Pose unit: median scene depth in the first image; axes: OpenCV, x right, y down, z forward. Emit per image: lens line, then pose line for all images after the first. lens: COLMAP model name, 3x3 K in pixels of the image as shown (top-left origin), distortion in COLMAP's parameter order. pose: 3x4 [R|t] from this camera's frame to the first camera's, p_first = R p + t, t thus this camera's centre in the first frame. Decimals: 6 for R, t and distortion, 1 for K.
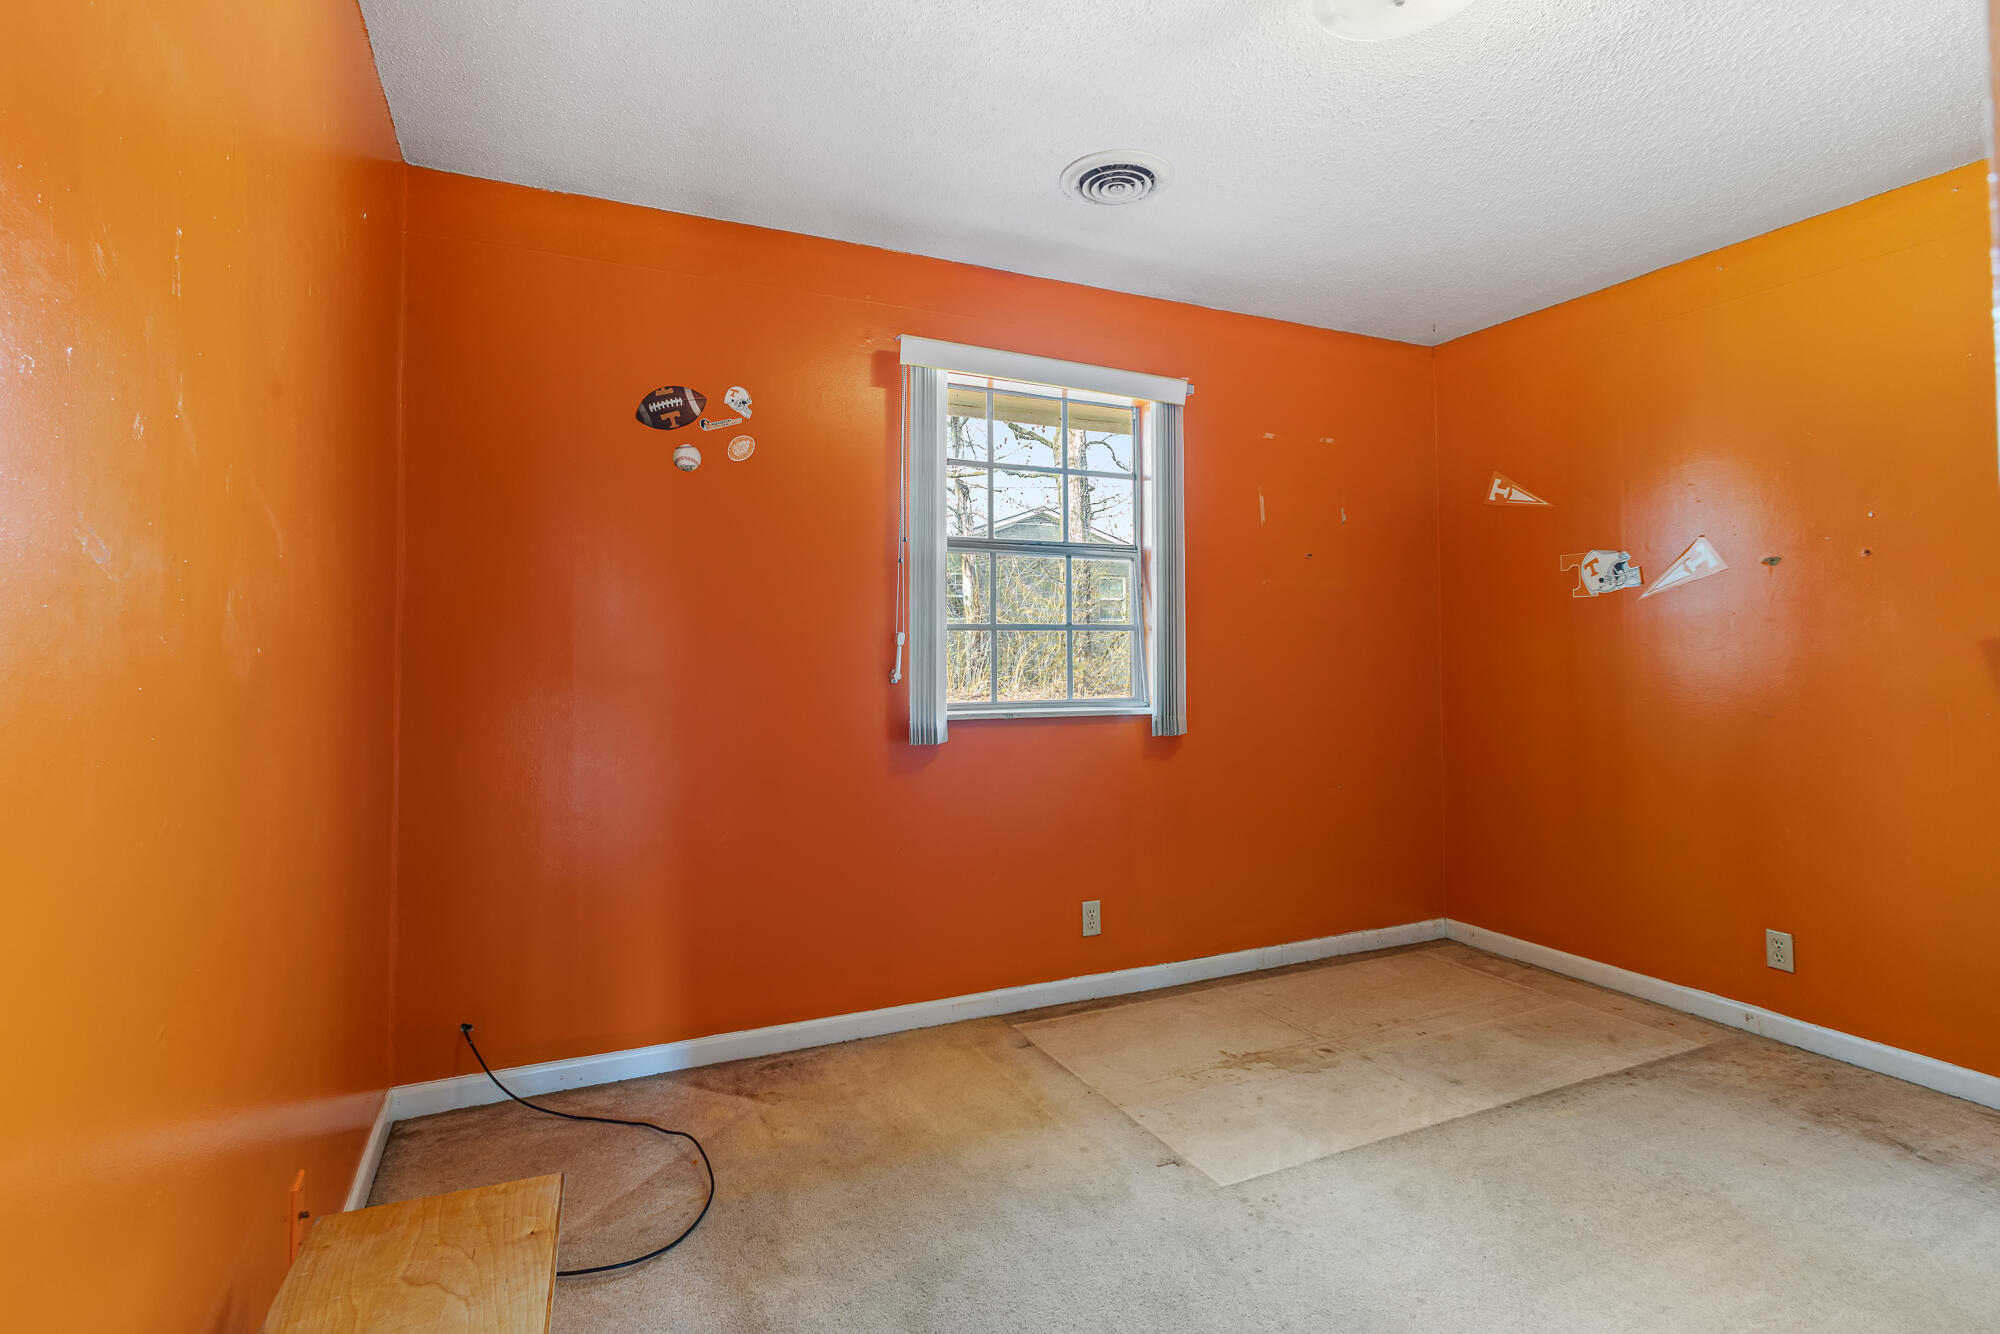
lens RADIAL K [[935.3, 0, 996.3], [0, 935.3, 651.9], [0, 0, 1]] dist [0.000225, 0.000537]
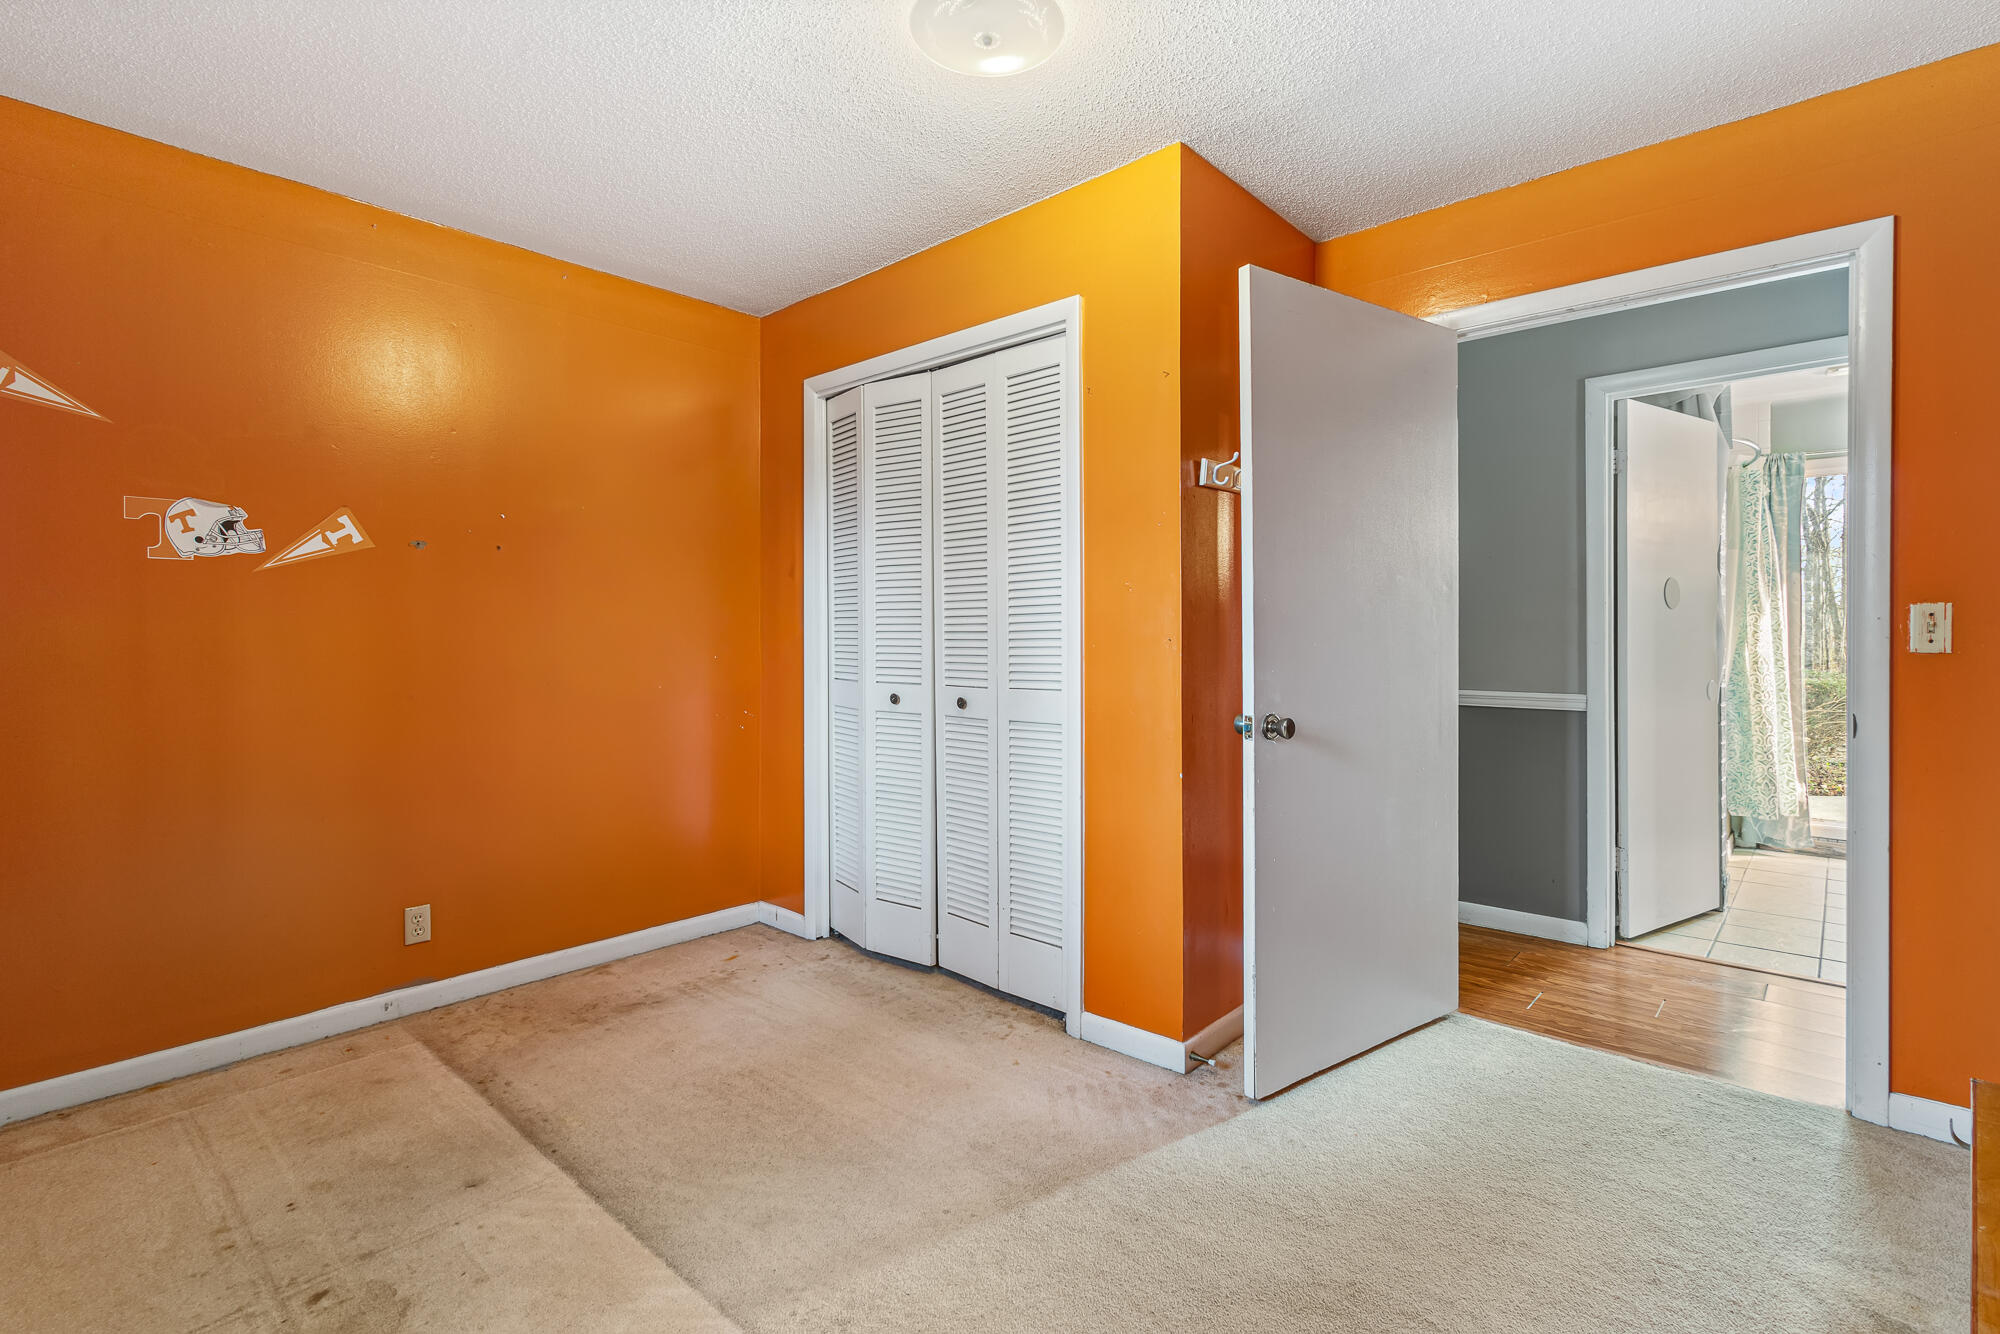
lens RADIAL K [[935.3, 0, 996.3], [0, 935.3, 651.9], [0, 0, 1]] dist [0.000225, 0.000537]
pose [[-0.370957, -0.017009, 0.928494, -0.356998], [0.002037, 0.999815, 0.019129, 0.001595], [-0.928648, 0.008988, -0.370854, 0.810296]]
